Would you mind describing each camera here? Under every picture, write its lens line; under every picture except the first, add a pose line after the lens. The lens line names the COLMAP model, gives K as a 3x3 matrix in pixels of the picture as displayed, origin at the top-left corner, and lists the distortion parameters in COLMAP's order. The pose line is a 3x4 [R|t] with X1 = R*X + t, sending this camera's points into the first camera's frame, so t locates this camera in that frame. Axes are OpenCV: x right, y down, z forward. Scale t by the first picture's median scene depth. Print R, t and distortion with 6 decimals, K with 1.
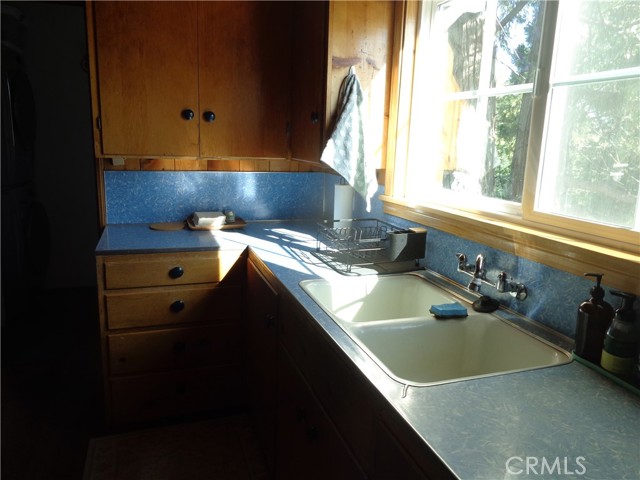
lens RADIAL K [[480.3, 0, 320.0], [0, 480.3, 240.0], [0, 0, 1]] dist [0.005690, -0.002278]
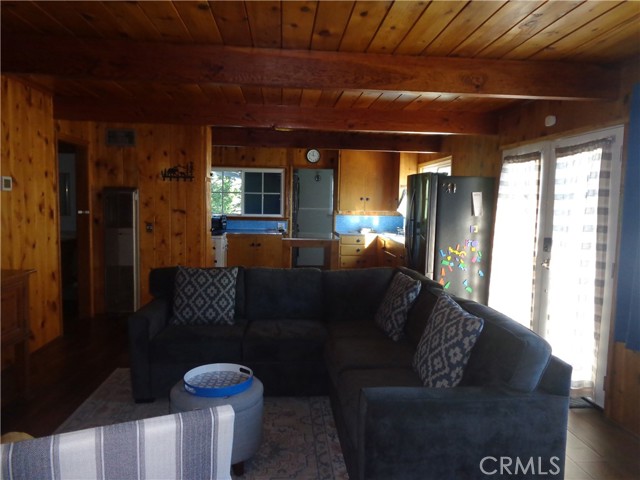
lens RADIAL K [[480.3, 0, 320.0], [0, 480.3, 240.0], [0, 0, 1]] dist [0.005690, -0.002278]
pose [[0.969721, 0.007528, -0.244098, 0.305433], [-0.038121, 0.991938, -0.120850, 0.496339], [0.241220, 0.126496, 0.962191, -2.526698]]
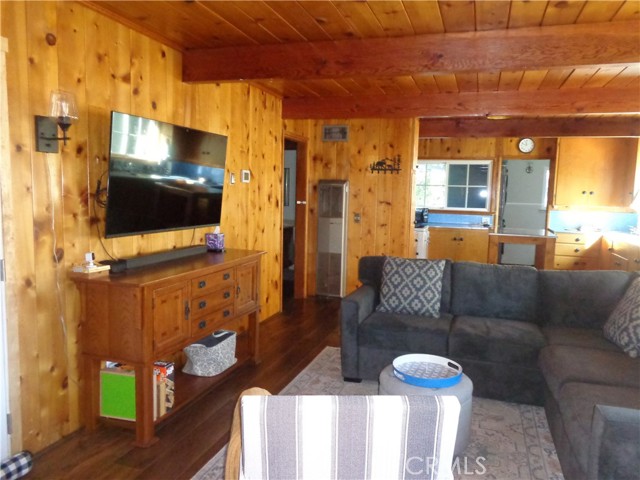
lens RADIAL K [[480.3, 0, 320.0], [0, 480.3, 240.0], [0, 0, 1]] dist [0.005690, -0.002278]
pose [[0.797330, 0.051732, -0.601323, 0.263208], [-0.121737, 0.989627, -0.076280, 0.508098], [0.591139, 0.134024, 0.795357, -2.540866]]
